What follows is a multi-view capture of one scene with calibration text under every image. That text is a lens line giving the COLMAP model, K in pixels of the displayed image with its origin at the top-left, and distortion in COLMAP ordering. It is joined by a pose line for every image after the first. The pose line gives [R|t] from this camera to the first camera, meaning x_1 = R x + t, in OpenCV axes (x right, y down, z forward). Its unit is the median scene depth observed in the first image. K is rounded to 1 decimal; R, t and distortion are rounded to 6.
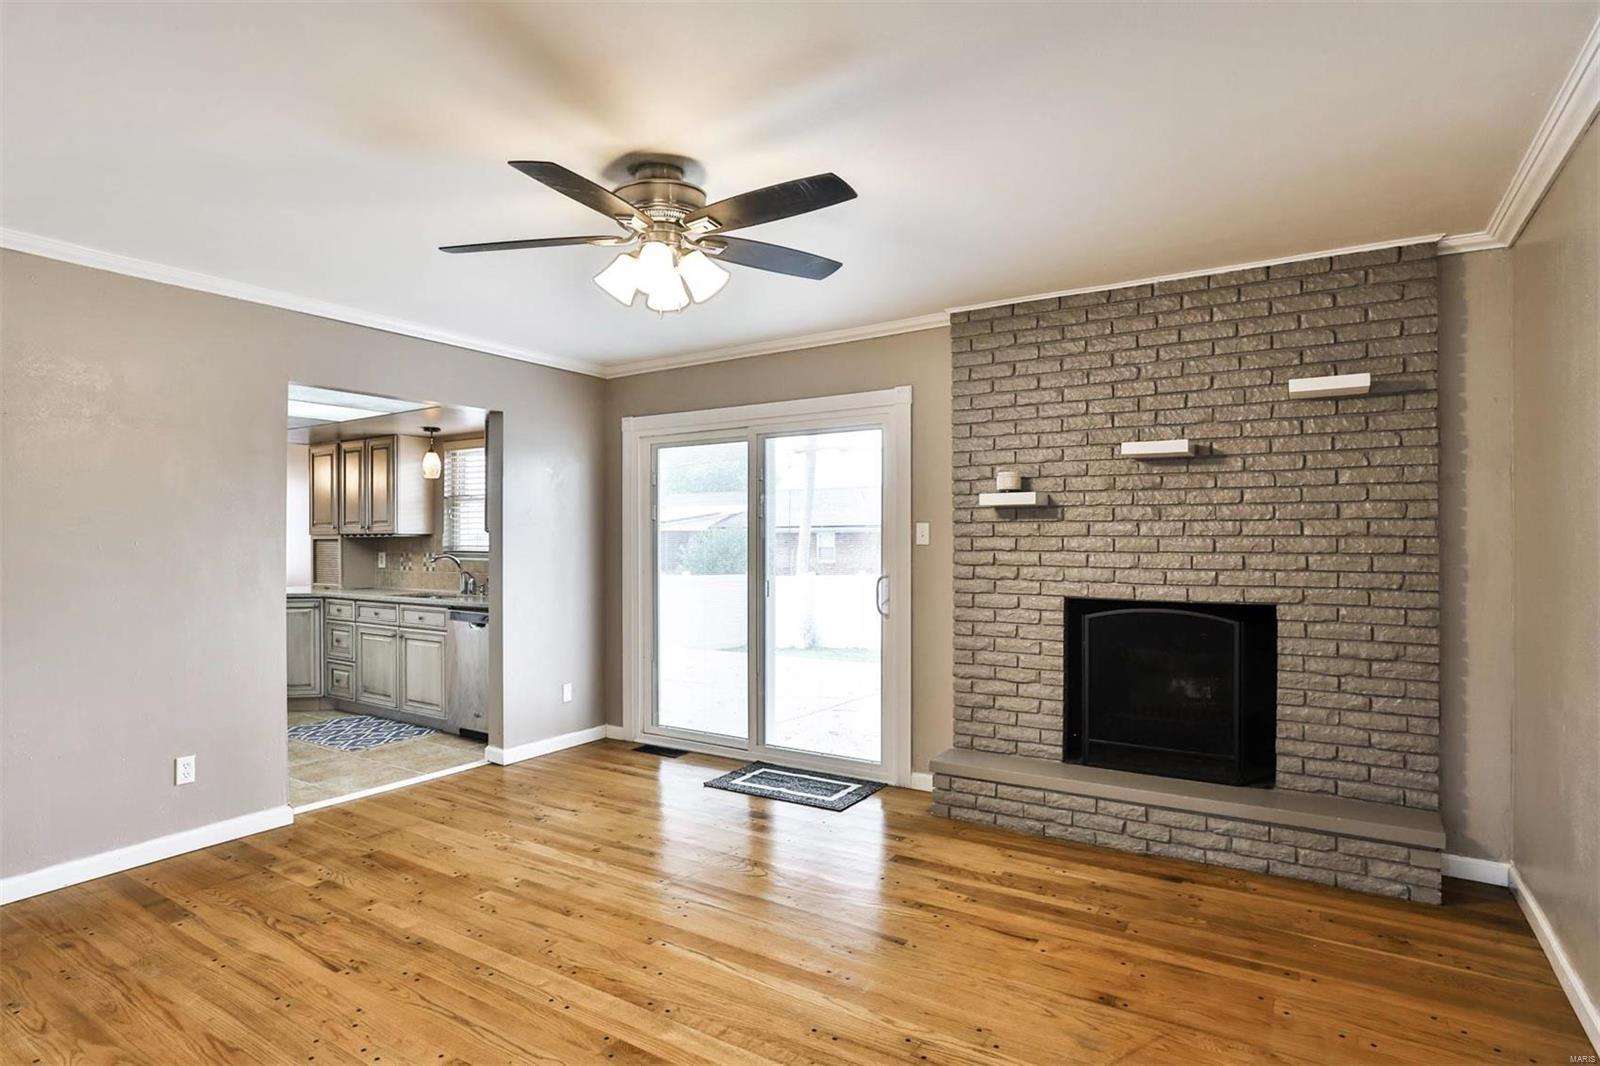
lens RADIAL K [[825.3, 0, 756.6], [0, 825.3, 544.3], [0, 0, 1]] dist [-0.051373, 0.029441]
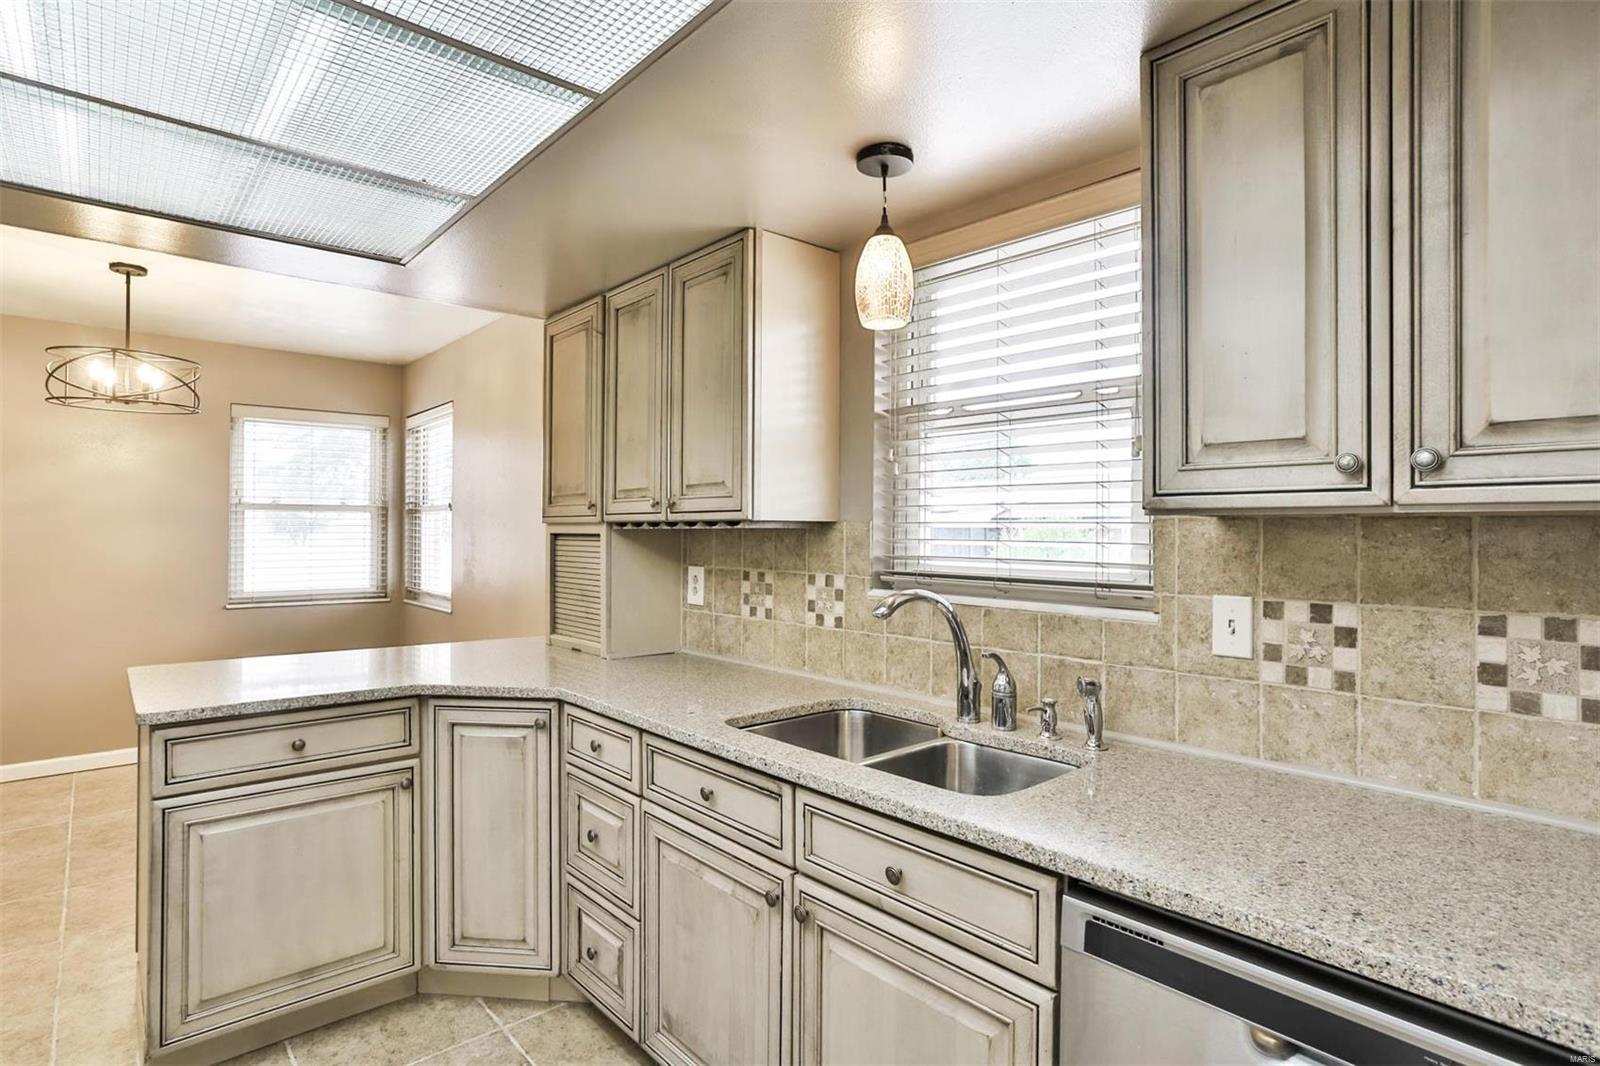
lens RADIAL K [[825.3, 0, 777.7], [0, 825.3, 526.3], [0, 0, 1]] dist [-0.051373, 0.029441]
pose [[0.958809, 0.002580, -0.284039, -0.532752], [-0.005031, 0.999956, -0.007899, -0.012836], [0.284006, 0.009002, 0.958780, 1.080769]]
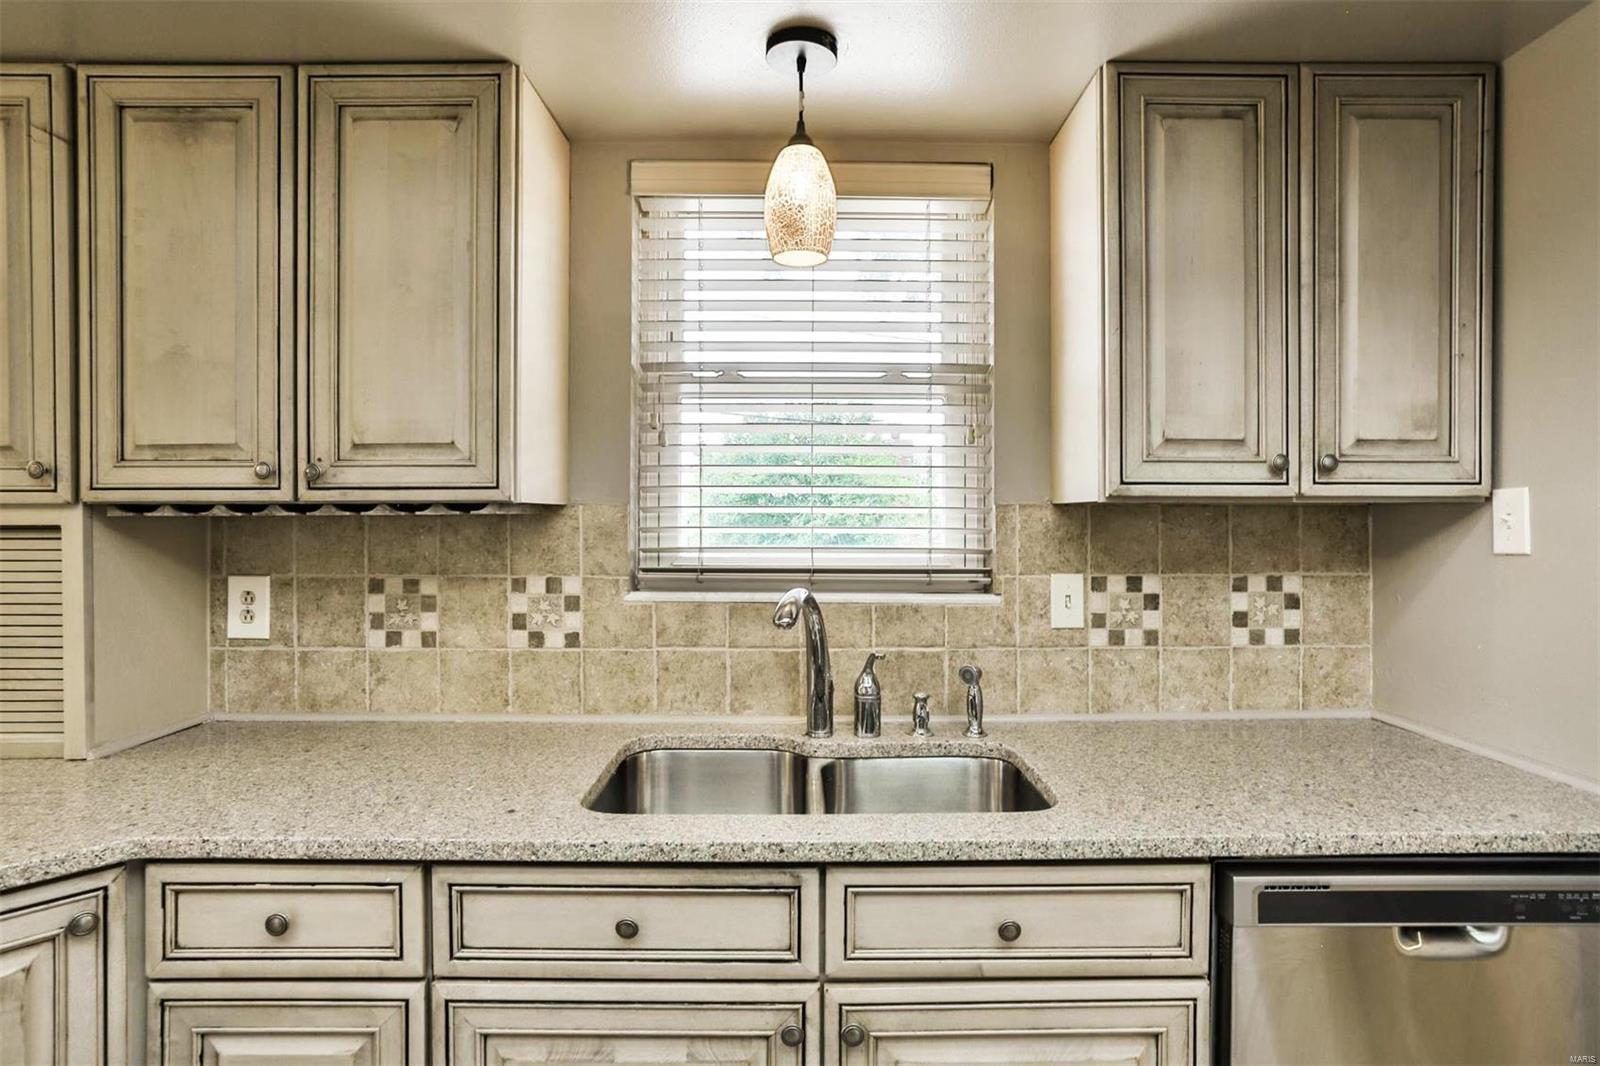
lens RADIAL K [[825.3, 0, 826.8], [0, 825.3, 524.5], [0, 0, 1]] dist [-0.051373, 0.029441]
pose [[0.834672, -0.004839, 0.550726, -0.793183], [0.001229, 0.999975, 0.006924, -0.013654], [-0.550746, -0.005103, 0.834657, 1.222667]]
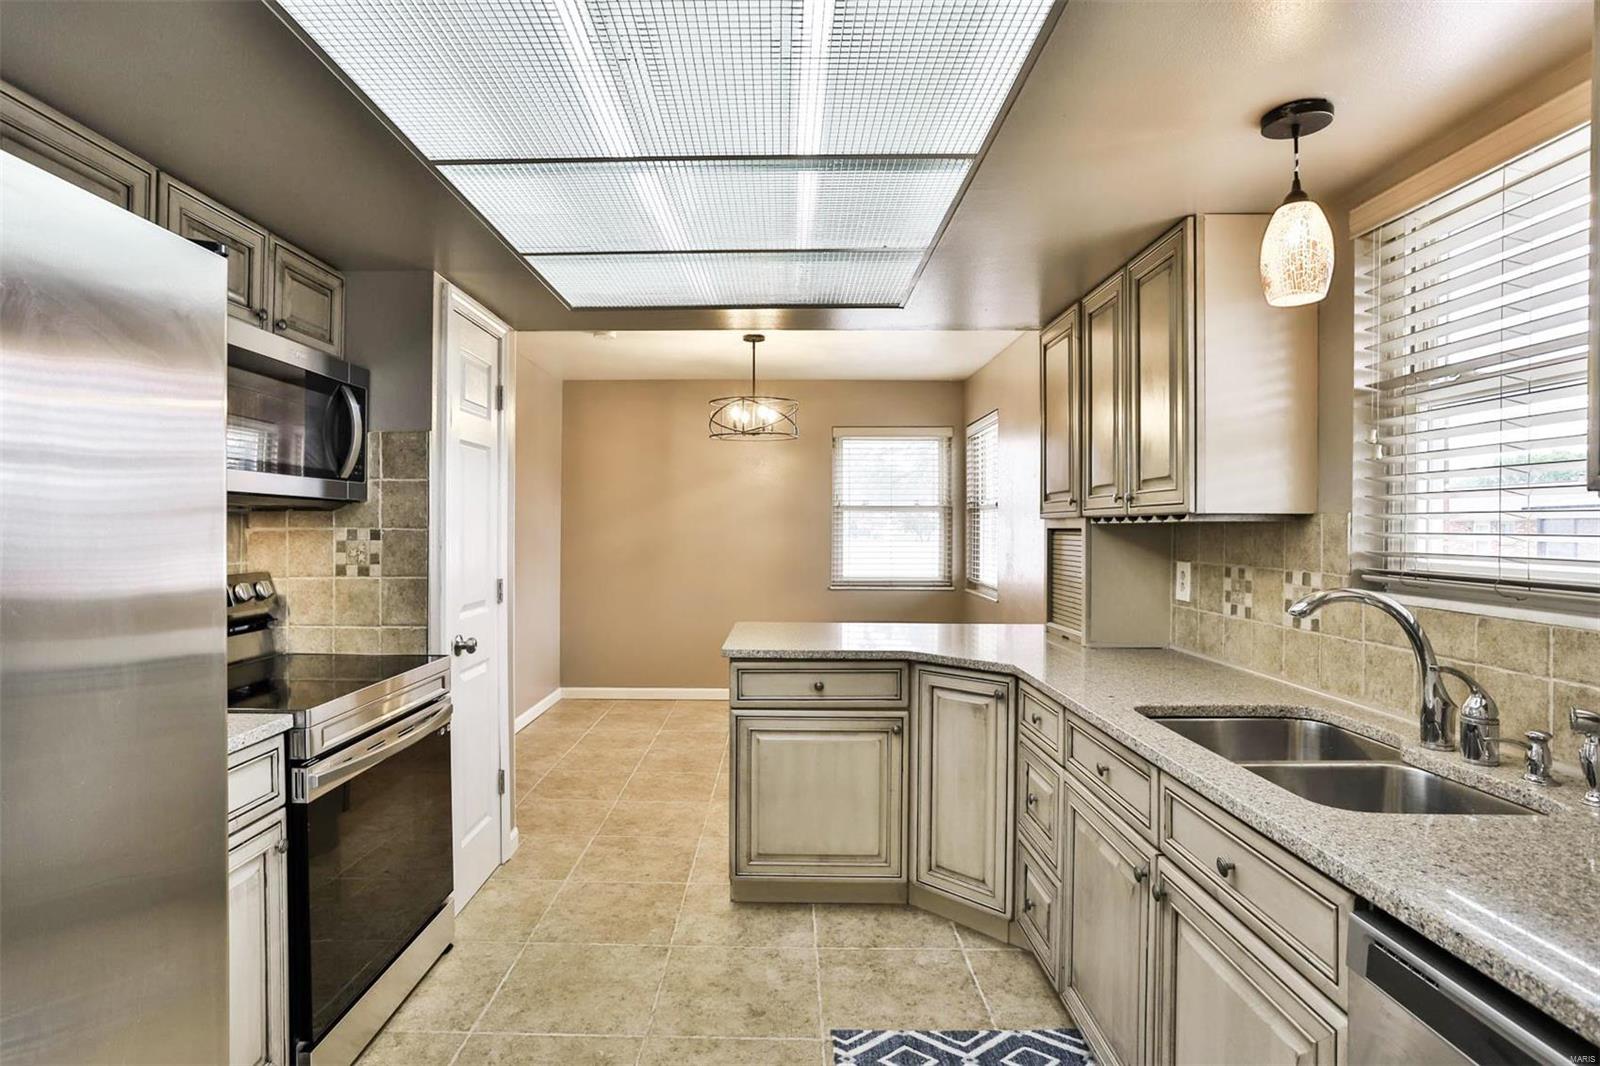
lens RADIAL K [[825.3, 0, 777.2], [0, 825.3, 528.9], [0, 0, 1]] dist [-0.051373, 0.029441]
pose [[0.534590, 0.002966, -0.845106, -0.398349], [-0.004202, 0.999991, 0.000851, -0.010145], [0.845101, 0.003096, 0.534598, 1.086177]]
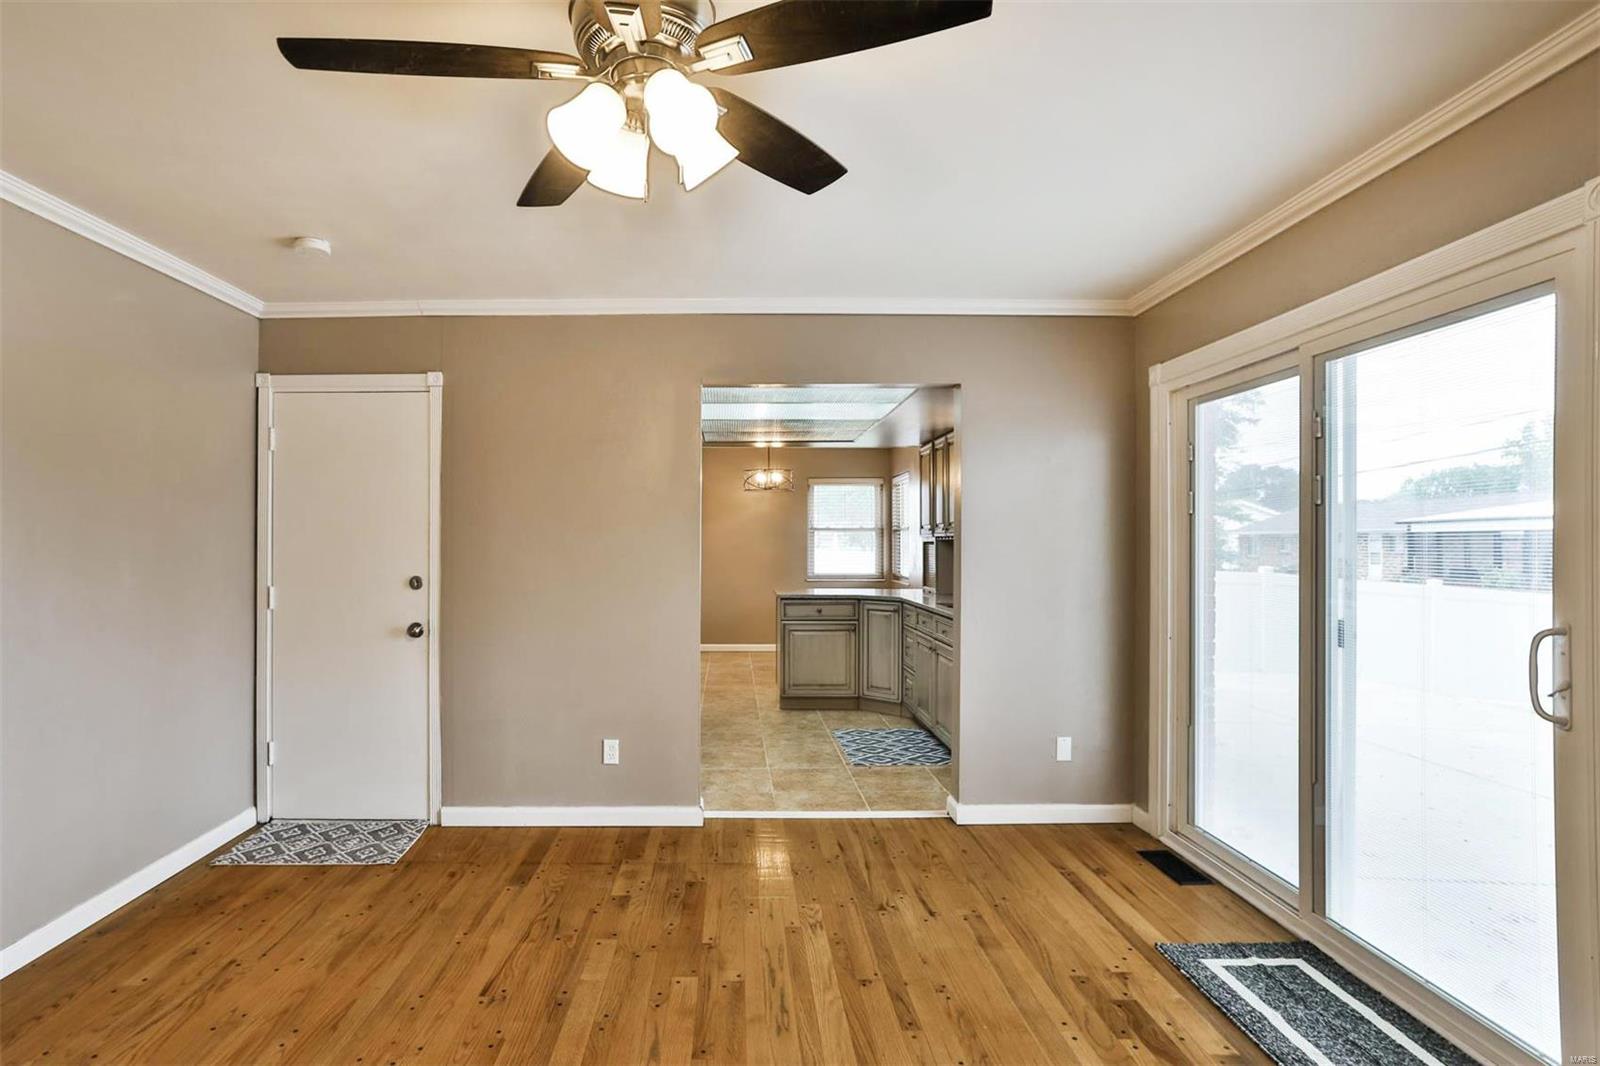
lens RADIAL K [[825.3, 0, 745.4], [0, 825.3, 540.5], [0, 0, 1]] dist [-0.051373, 0.029441]
pose [[0.558306, -0.002365, -0.829632, 0.297422], [-0.000353, 0.999995, -0.003088, -0.007924], [0.829635, 0.002017, 0.558302, 0.460681]]
